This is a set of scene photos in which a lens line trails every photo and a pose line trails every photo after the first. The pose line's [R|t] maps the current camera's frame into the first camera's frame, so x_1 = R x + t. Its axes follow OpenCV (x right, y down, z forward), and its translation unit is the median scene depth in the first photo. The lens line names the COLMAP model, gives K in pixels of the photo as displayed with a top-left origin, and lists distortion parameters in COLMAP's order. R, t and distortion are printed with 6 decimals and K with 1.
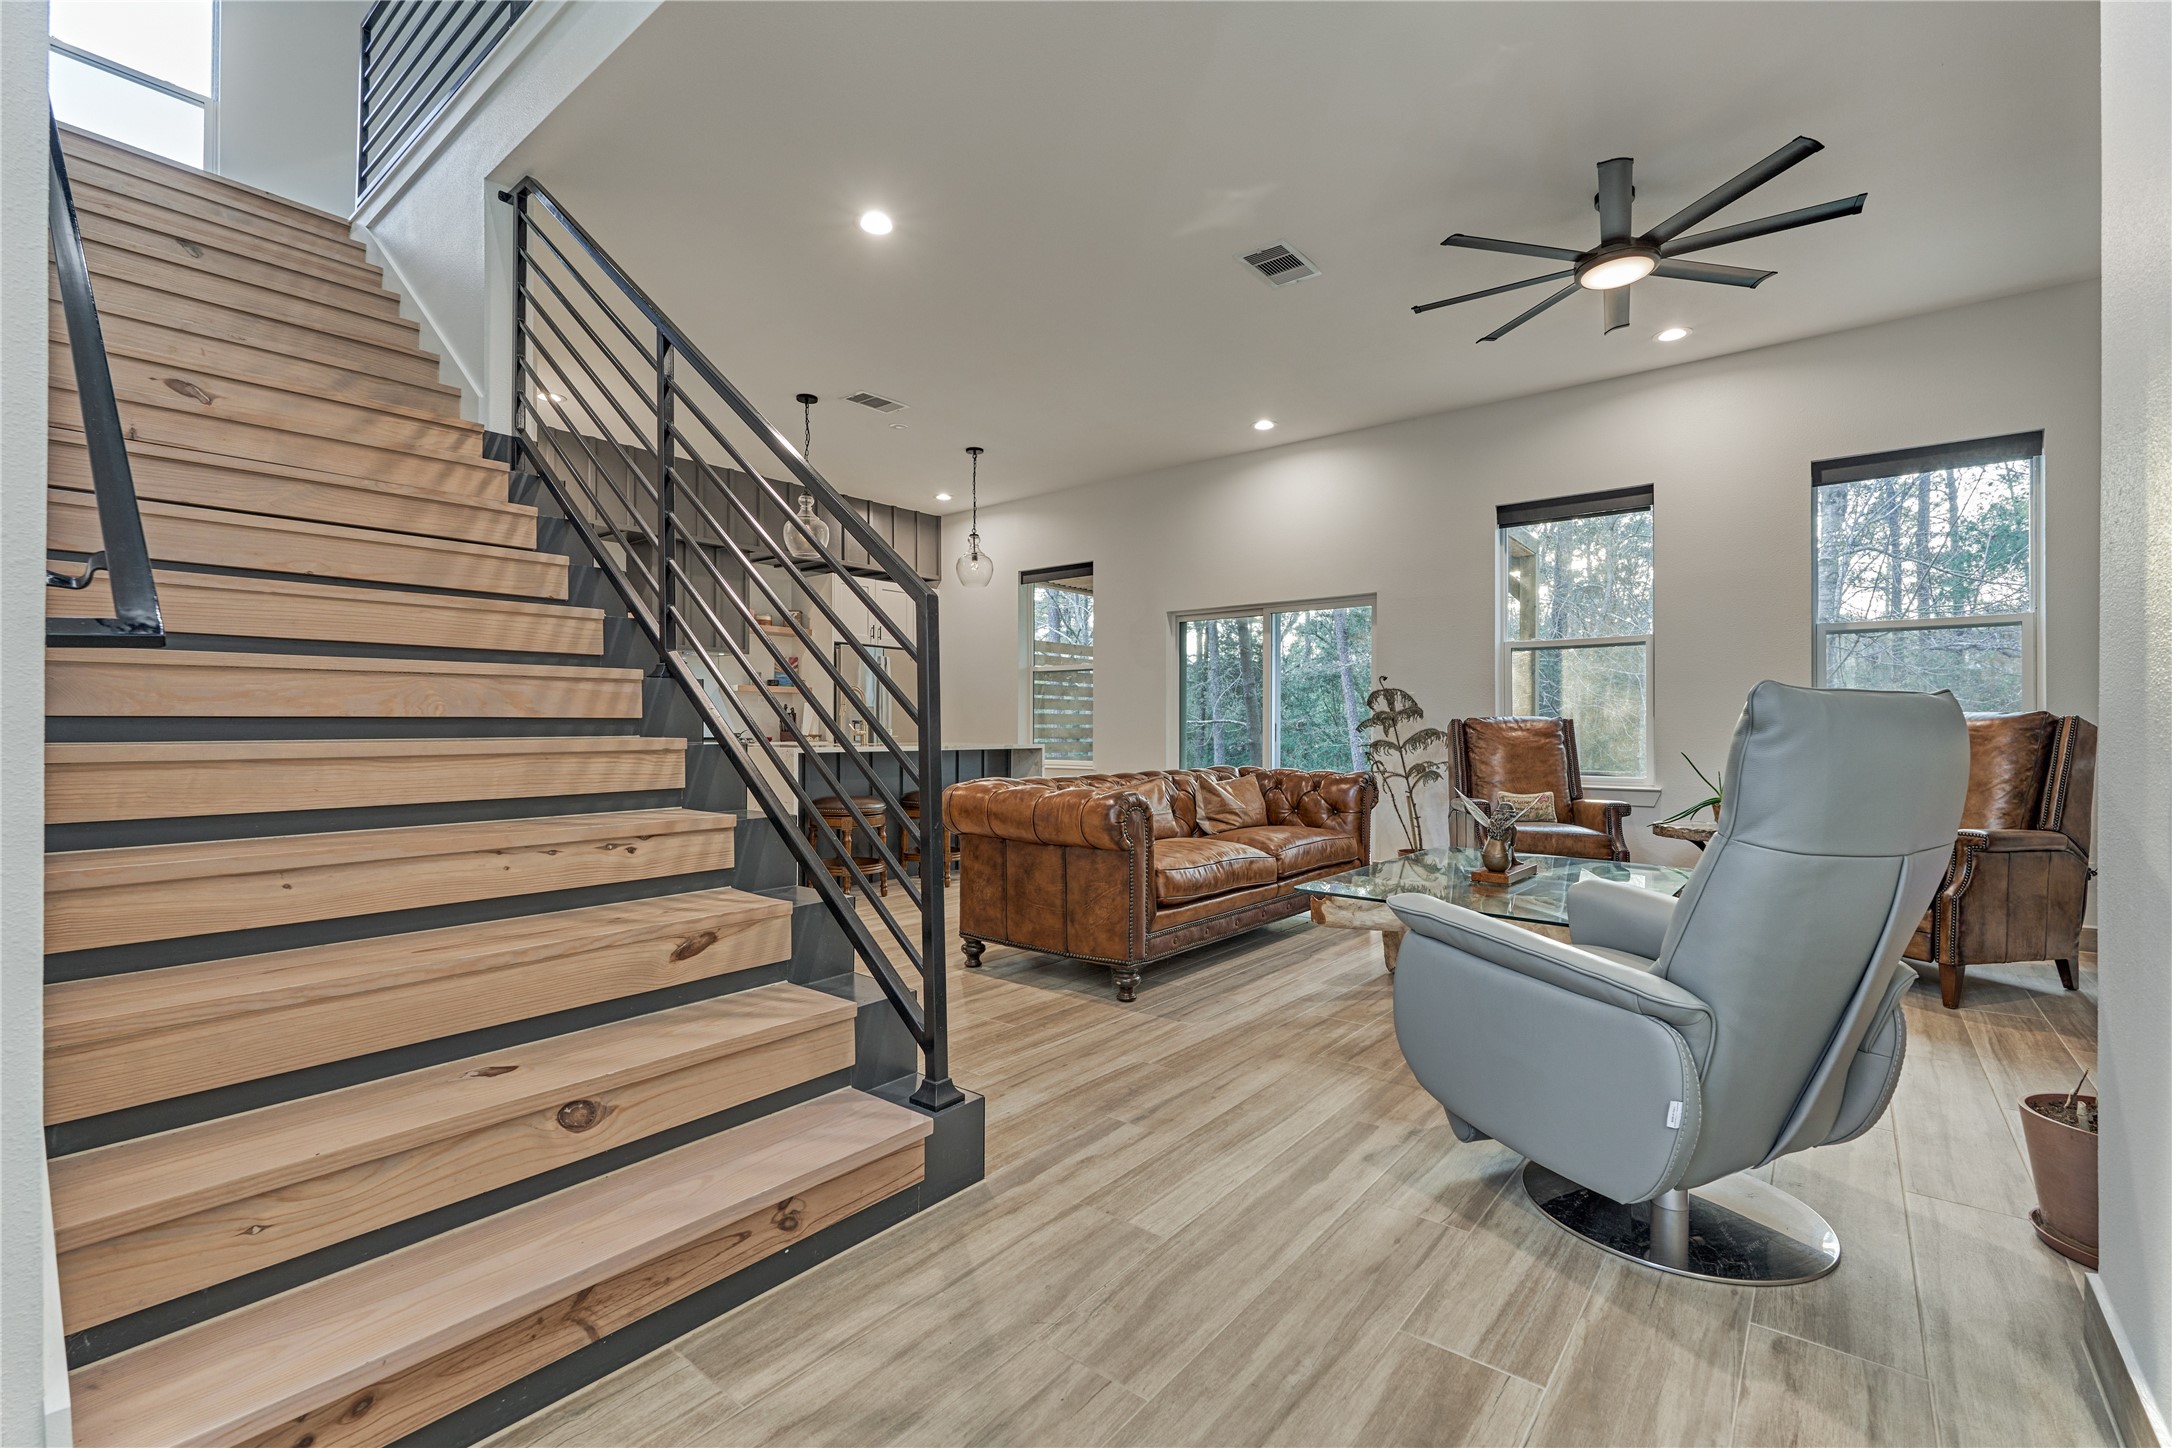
lens RADIAL K [[948.1, 0, 1090.1], [0, 948.1, 729.2], [0, 0, 1]] dist [-0.003264, -0.000224]
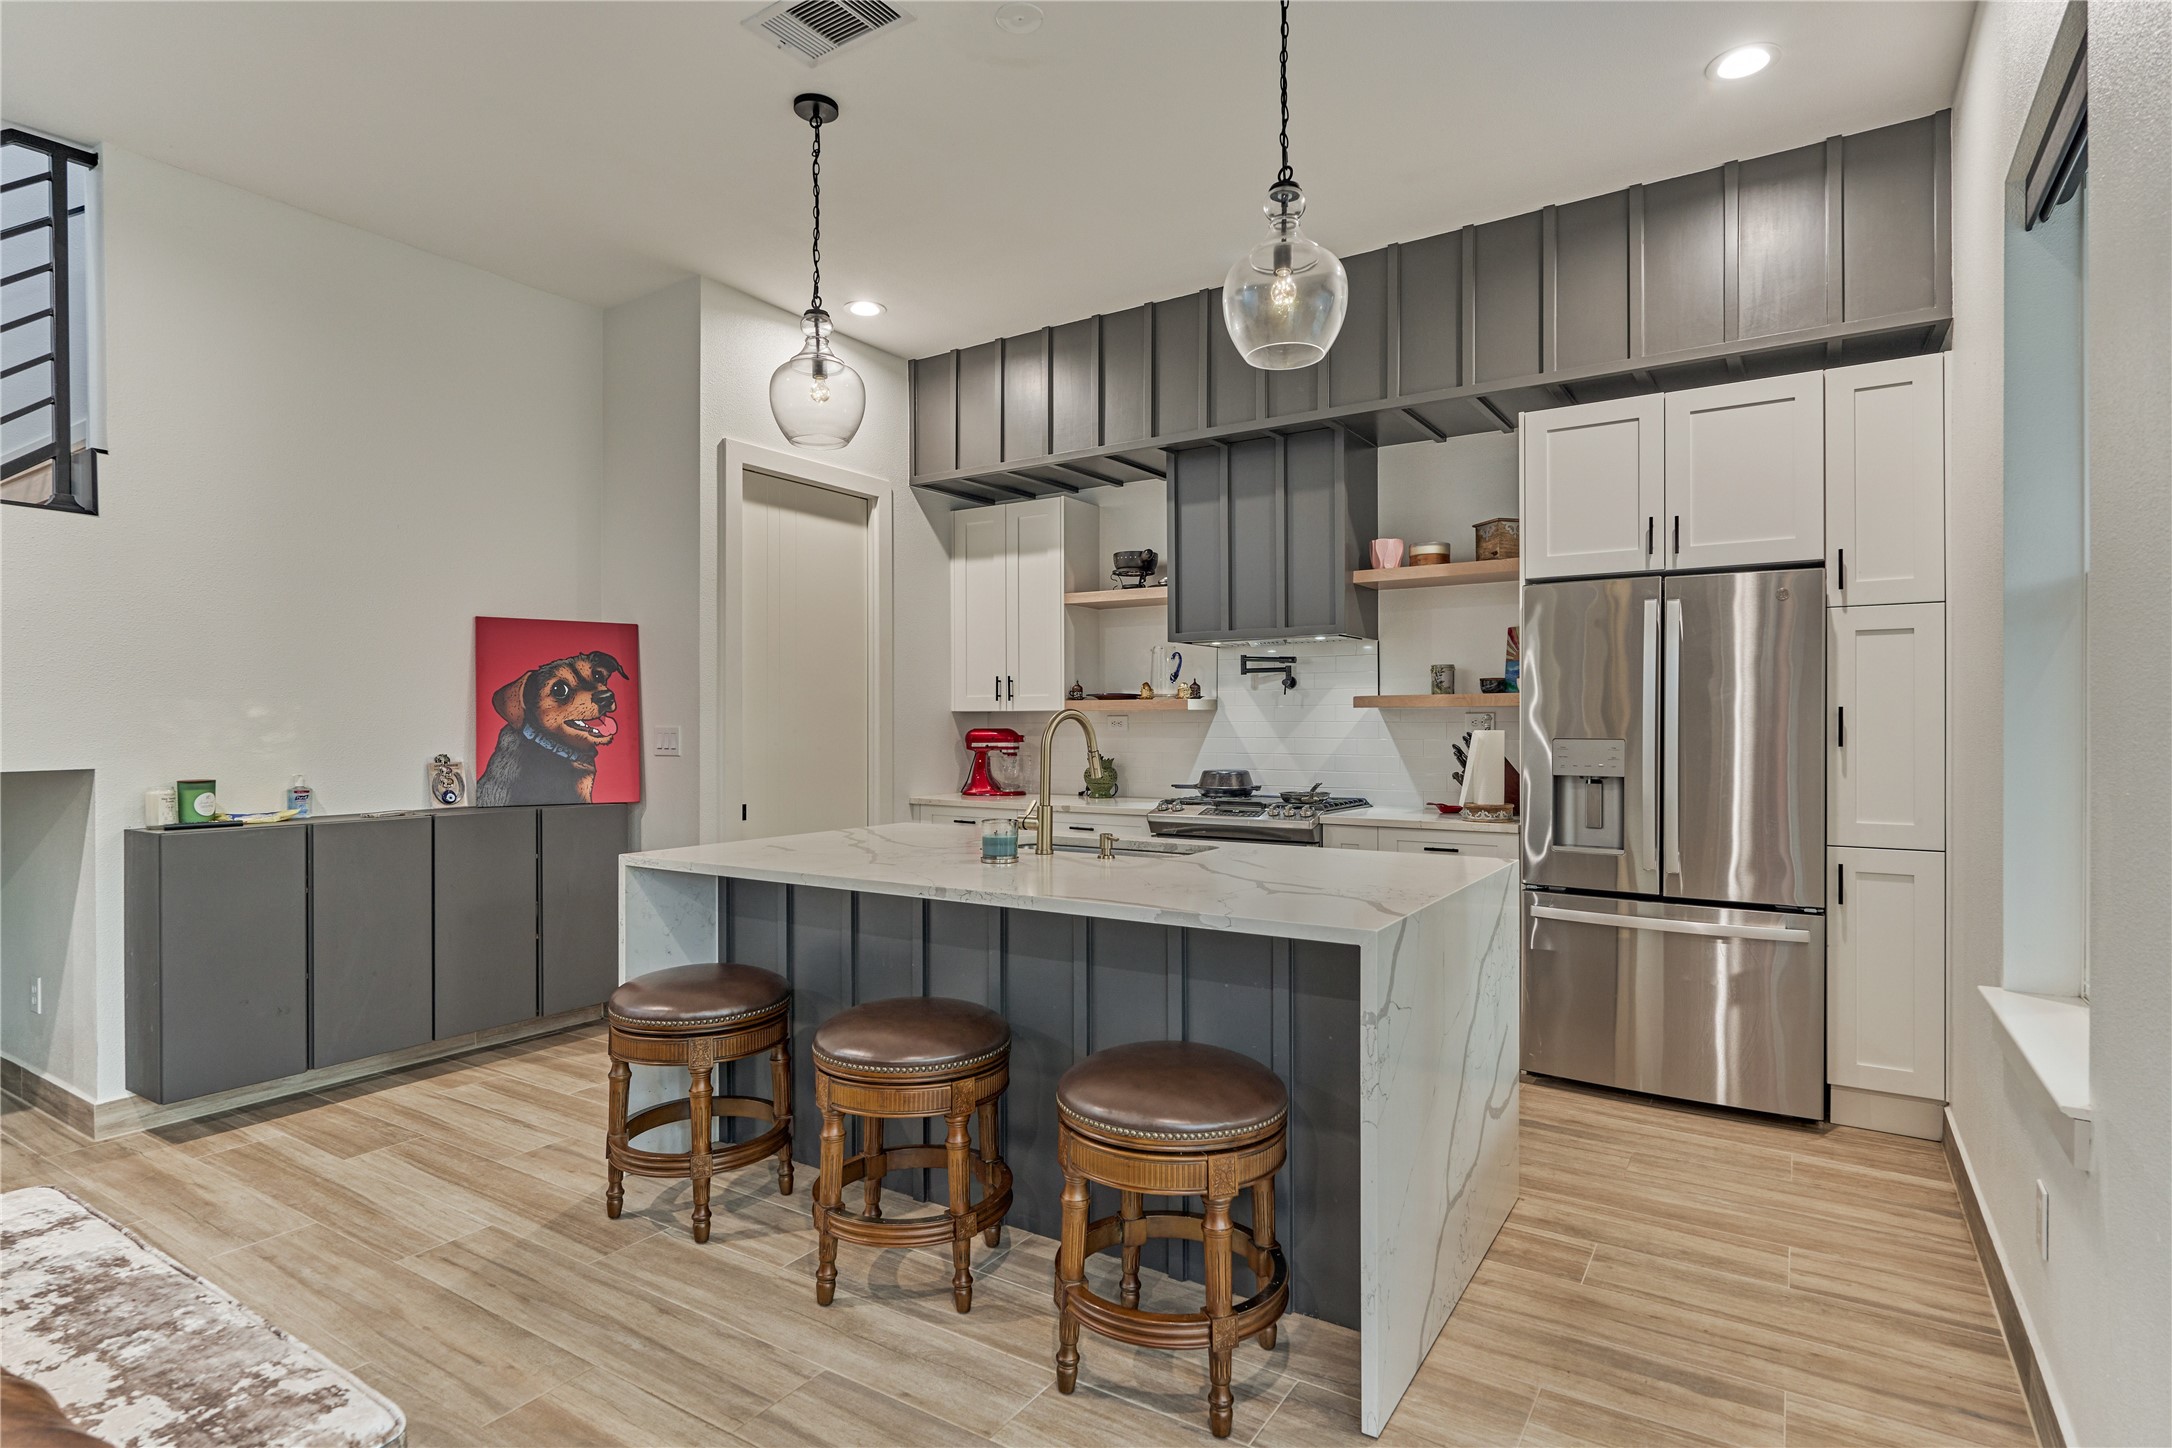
lens RADIAL K [[1120.6, 0, 1095.1], [0, 1120.6, 721.5], [0, 0, 1]] dist [0.001316, 0.000278]
pose [[0.103233, -0.002076, -0.994655, 0.387867], [-0.001624, 0.999996, -0.002255, -0.062729], [0.994656, 0.001848, 0.103229, 1.571289]]
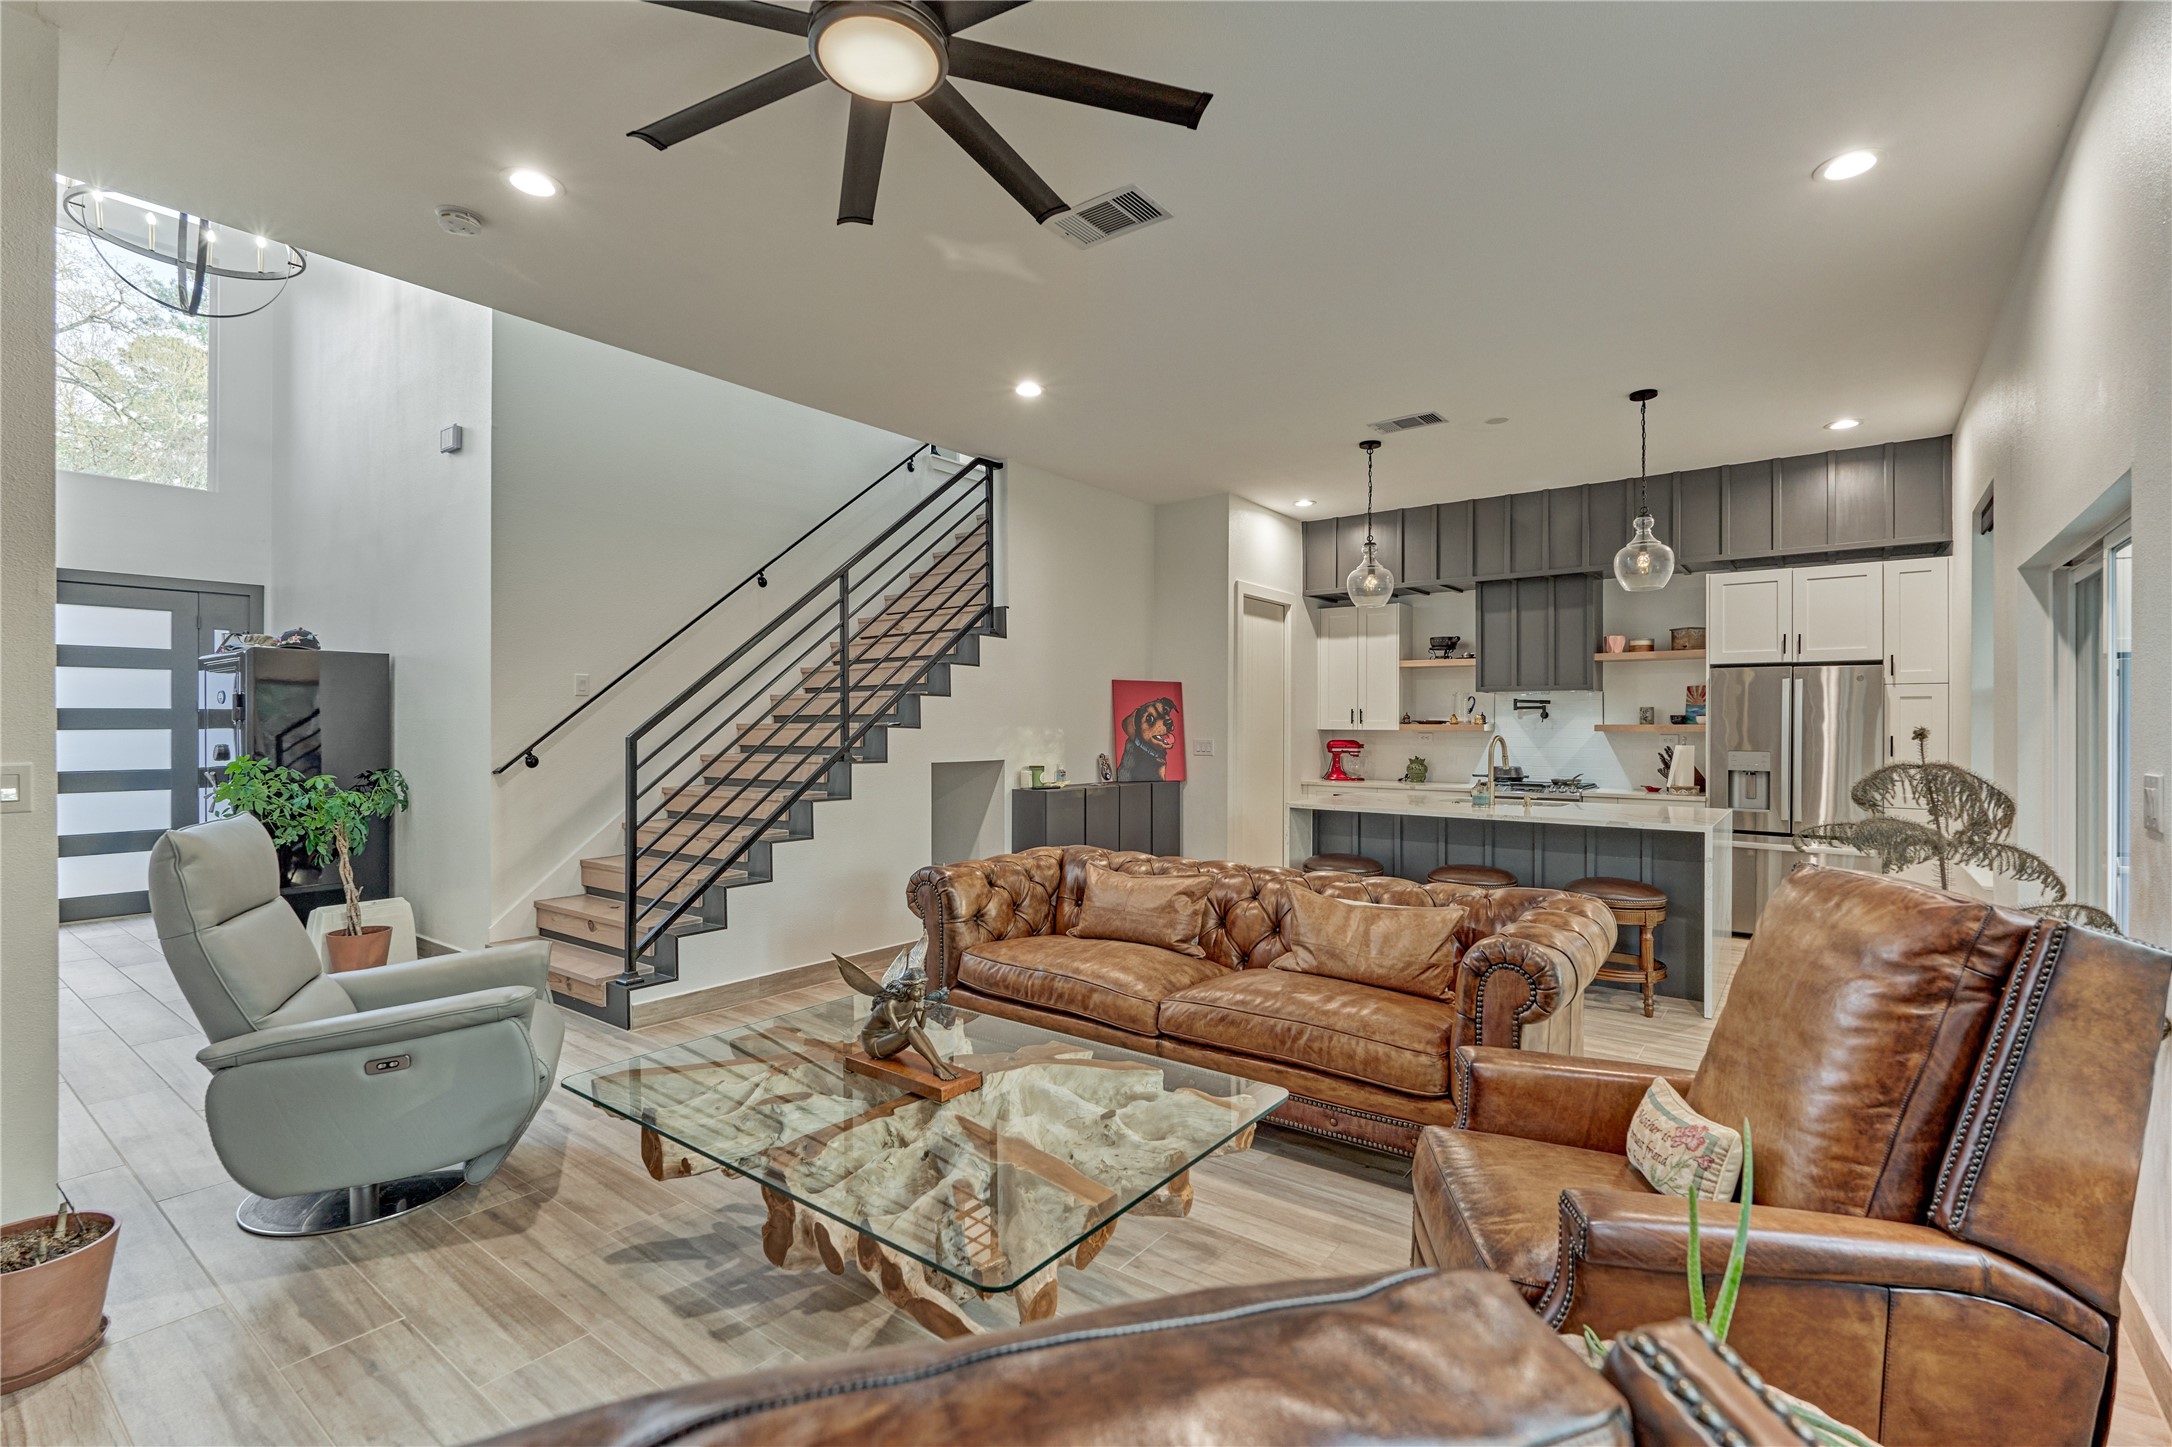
lens RADIAL K [[982.7, 0, 1096.9], [0, 982.7, 724.9], [0, 0, 1]] dist [0.000924, -0.000487]
pose [[0.024807, -0.000828, -0.999692, 1.021604], [-0.008280, 0.999965, -0.001034, -0.082148], [0.999658, 0.008303, 0.024799, 1.013568]]
